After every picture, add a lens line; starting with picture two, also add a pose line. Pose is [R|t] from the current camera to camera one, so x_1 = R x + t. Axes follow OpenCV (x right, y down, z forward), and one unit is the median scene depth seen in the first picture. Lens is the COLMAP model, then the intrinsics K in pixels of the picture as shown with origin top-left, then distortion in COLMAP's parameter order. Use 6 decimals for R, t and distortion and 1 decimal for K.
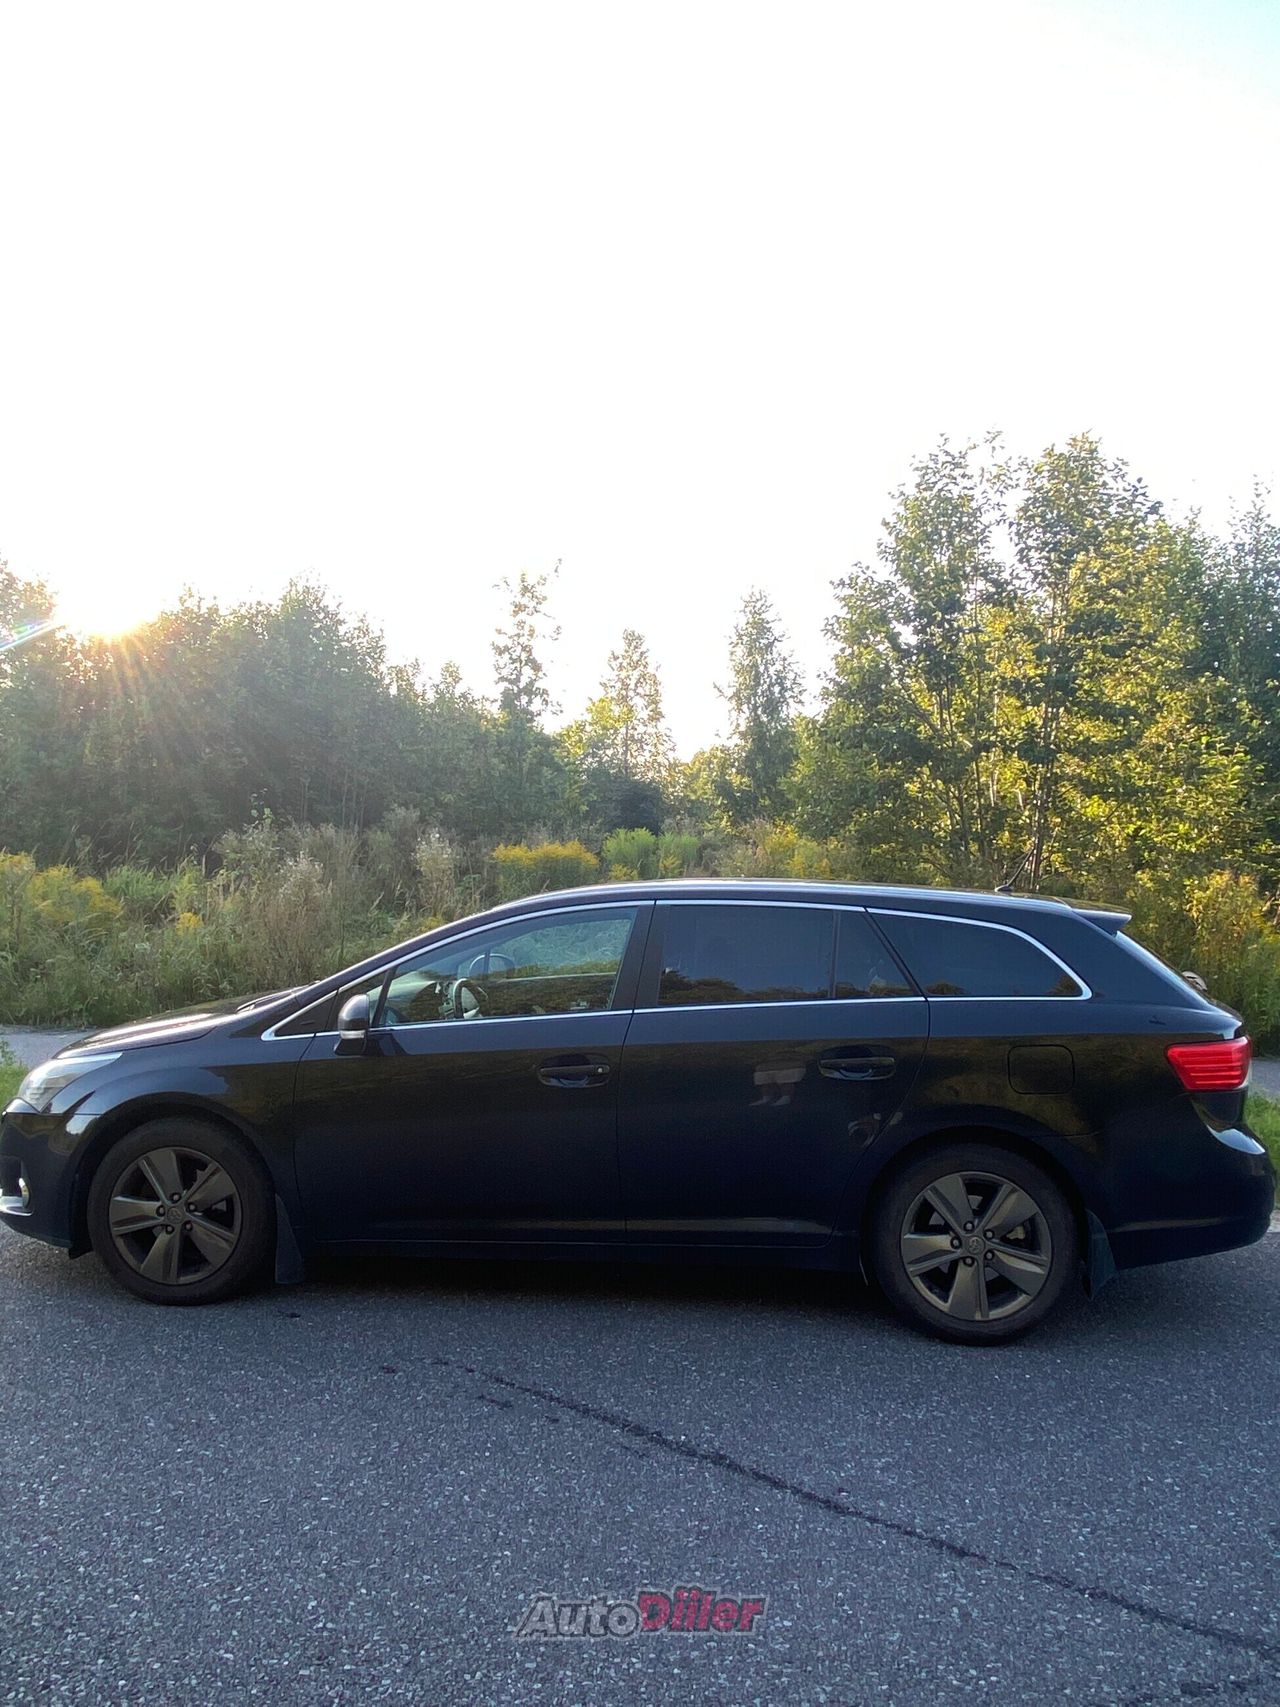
lens RADIAL K [[1204.4, 0, 640.0], [0, 1204.4, 853.5], [0, 0, 1]] dist [0.000276, -0.000180]
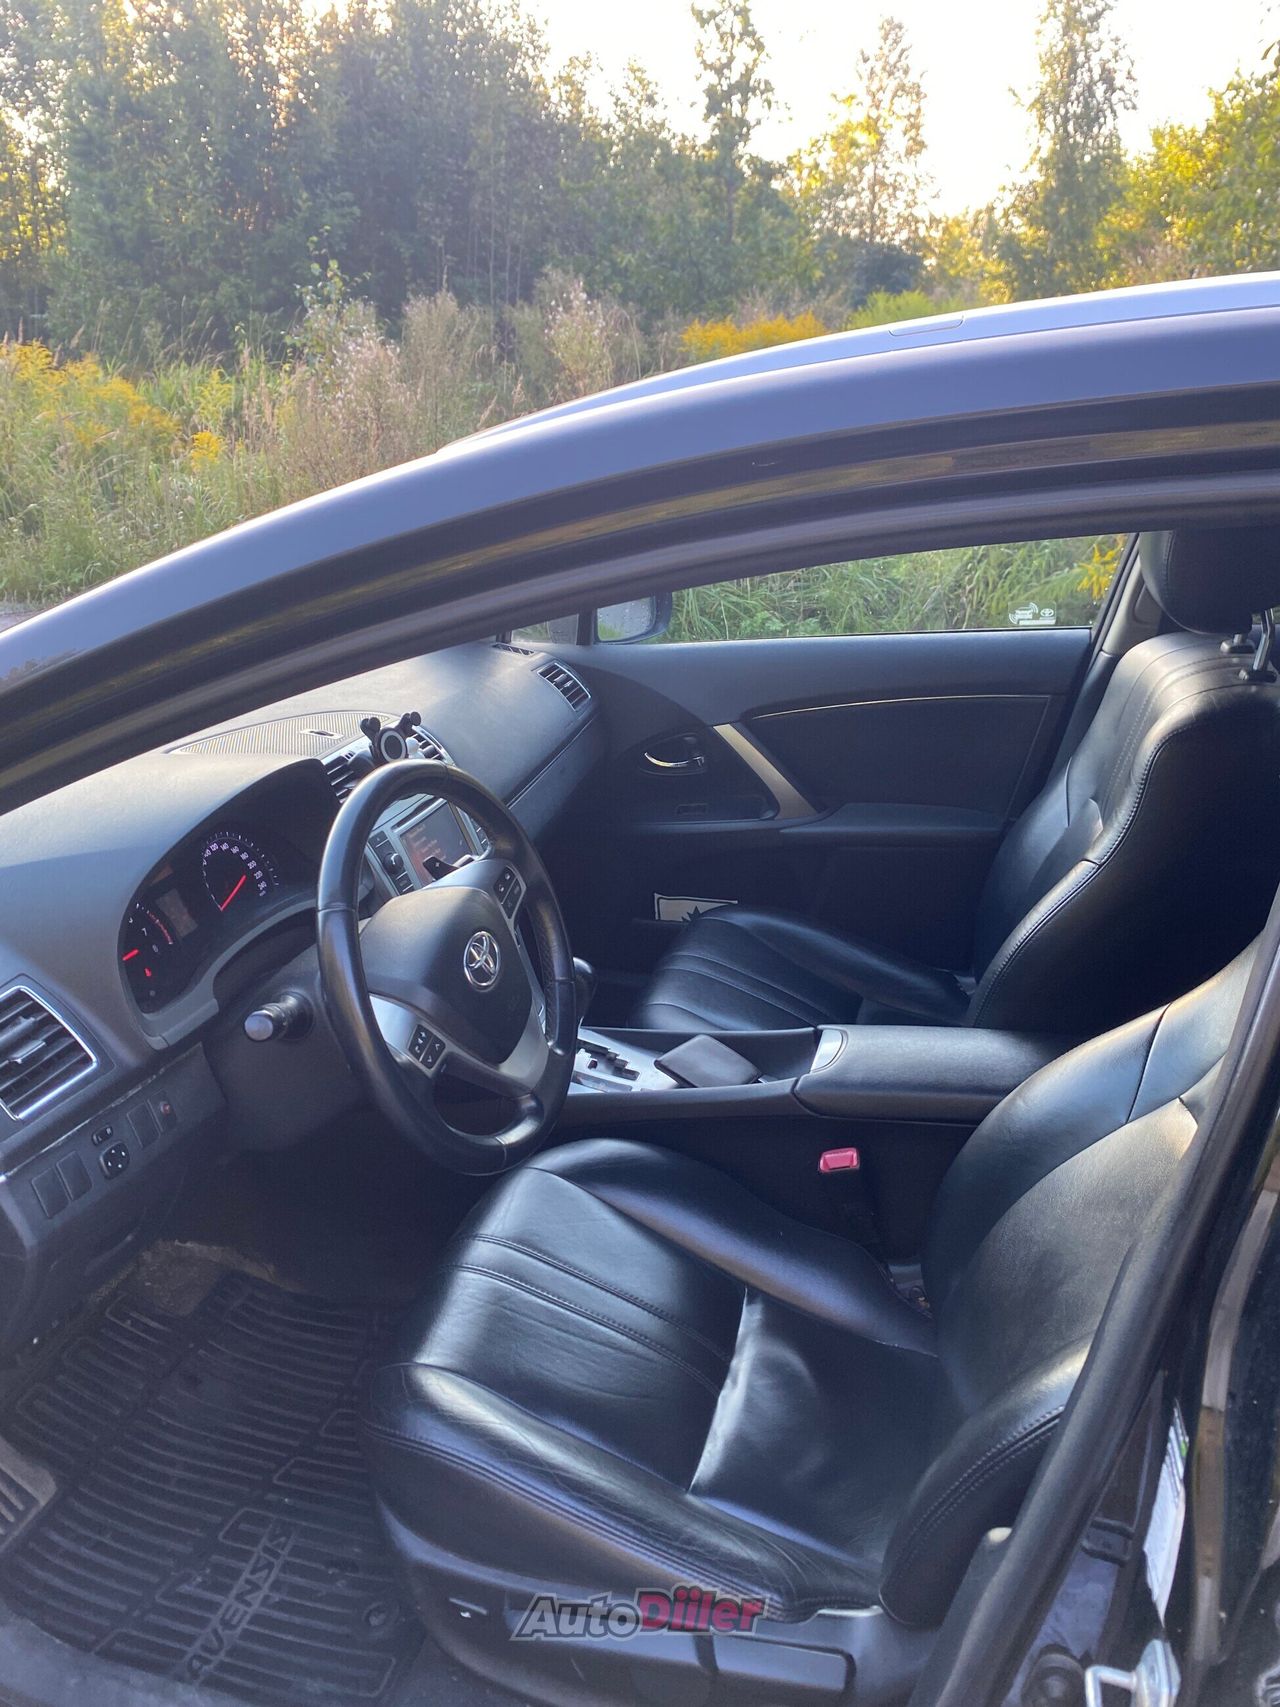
lens RADIAL K [[1269.5, 0, 640.0], [0, 1269.5, 853.5], [0, 0, 1]] dist [0.005755, -0.002251]
pose [[0.985929, 0.052362, -0.158752, -0.009433], [0.009132, 0.931385, 0.363921, 0.005325], [0.166915, -0.360250, 0.917801, 0.123527]]
